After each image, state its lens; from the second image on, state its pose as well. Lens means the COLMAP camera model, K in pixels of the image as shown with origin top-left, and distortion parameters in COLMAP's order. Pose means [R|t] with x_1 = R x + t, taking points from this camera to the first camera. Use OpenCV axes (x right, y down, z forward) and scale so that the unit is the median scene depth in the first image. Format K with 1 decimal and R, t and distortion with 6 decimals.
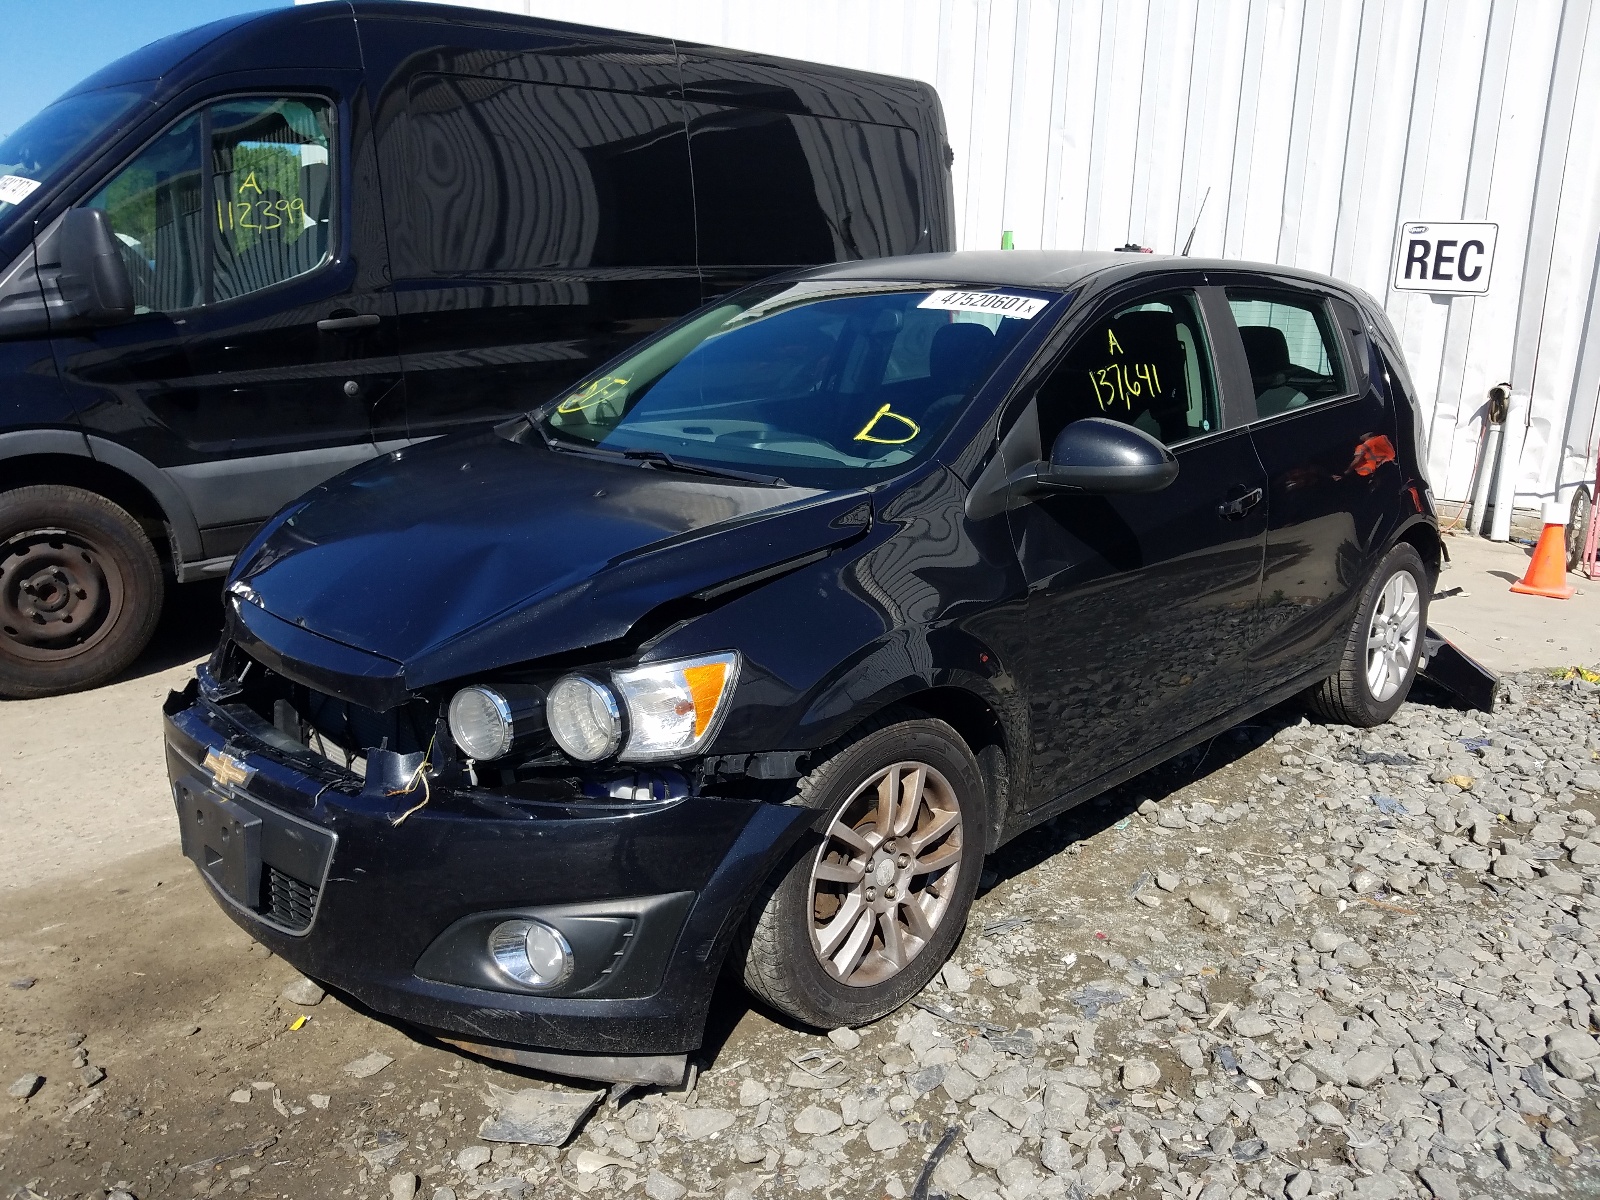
lens RADIAL K [[1464.8, 0, 800.0], [0, 1464.8, 600.0], [0, 0, 1]] dist [-0.000548, 0.000431]
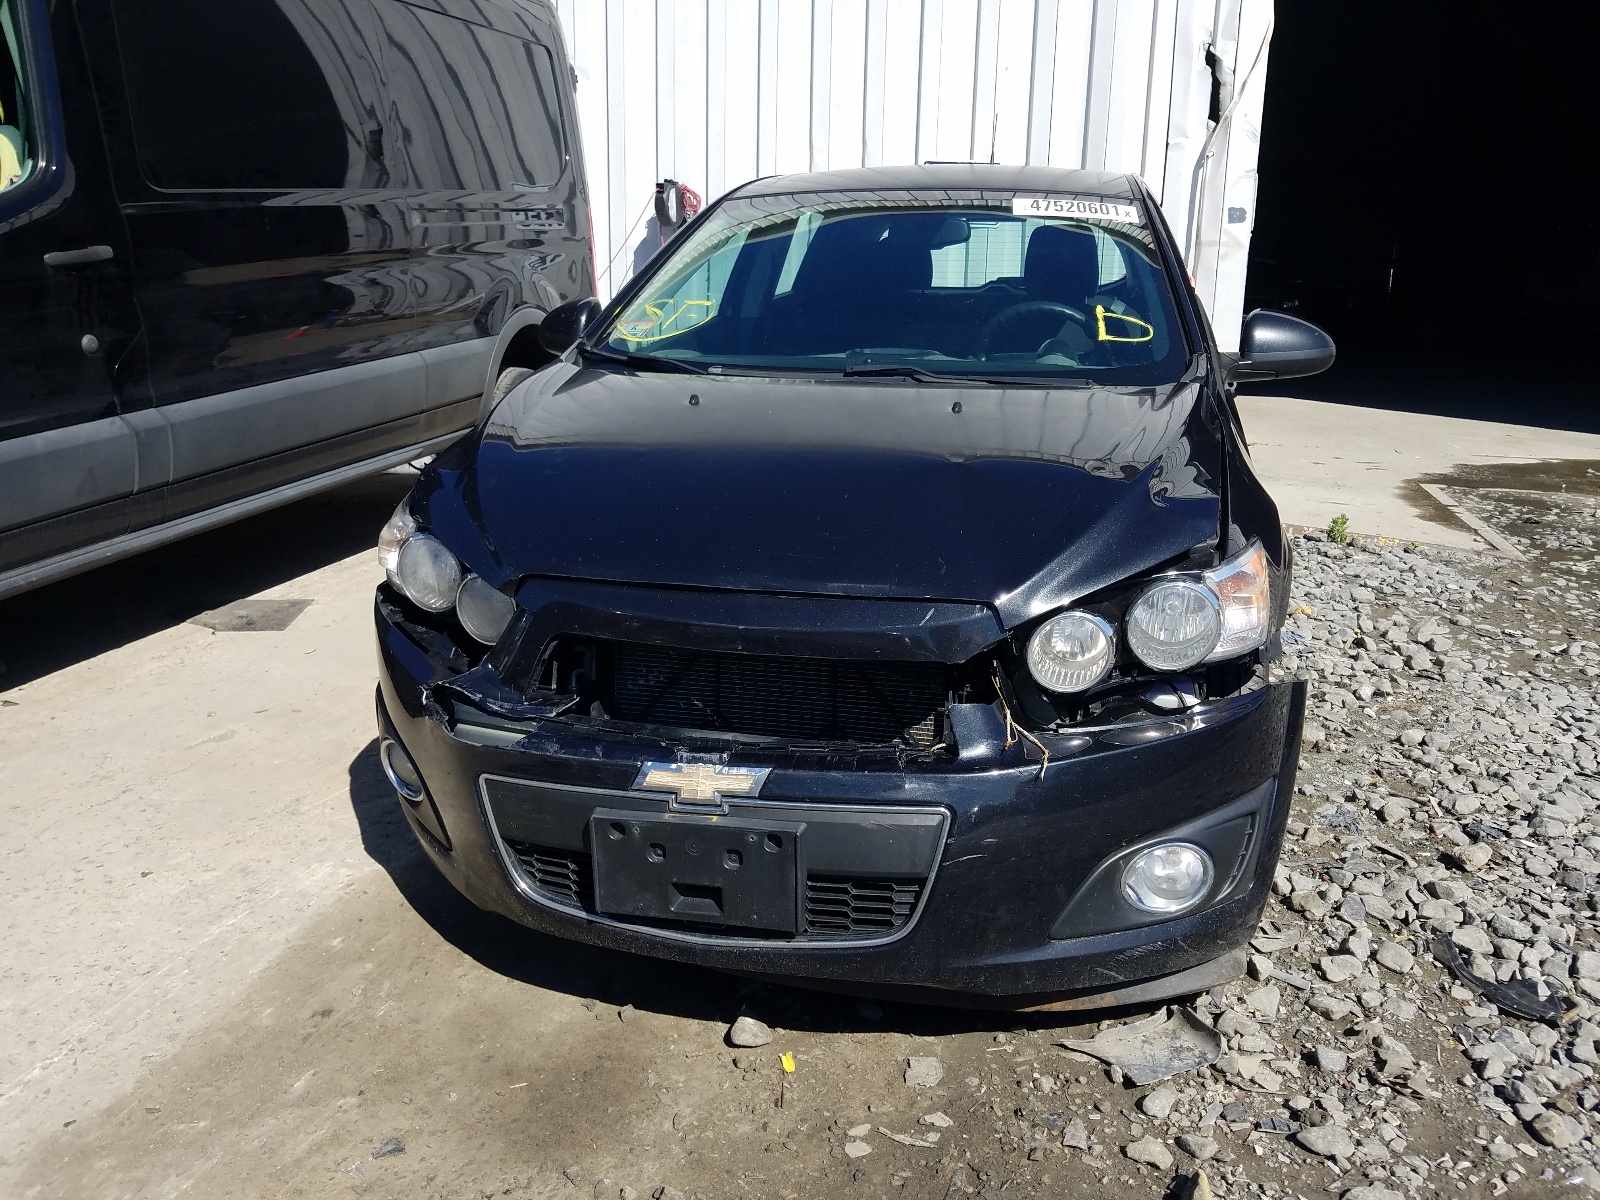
lens RADIAL K [[1464.8, 0, 800.0], [0, 1464.8, 600.0], [0, 0, 1]] dist [-0.000548, 0.000431]
pose [[0.819789, -0.149575, 0.552787, -0.750479], [0.132718, 0.988630, 0.070684, -0.031970], [-0.557075, 0.015419, 0.830319, 0.288720]]
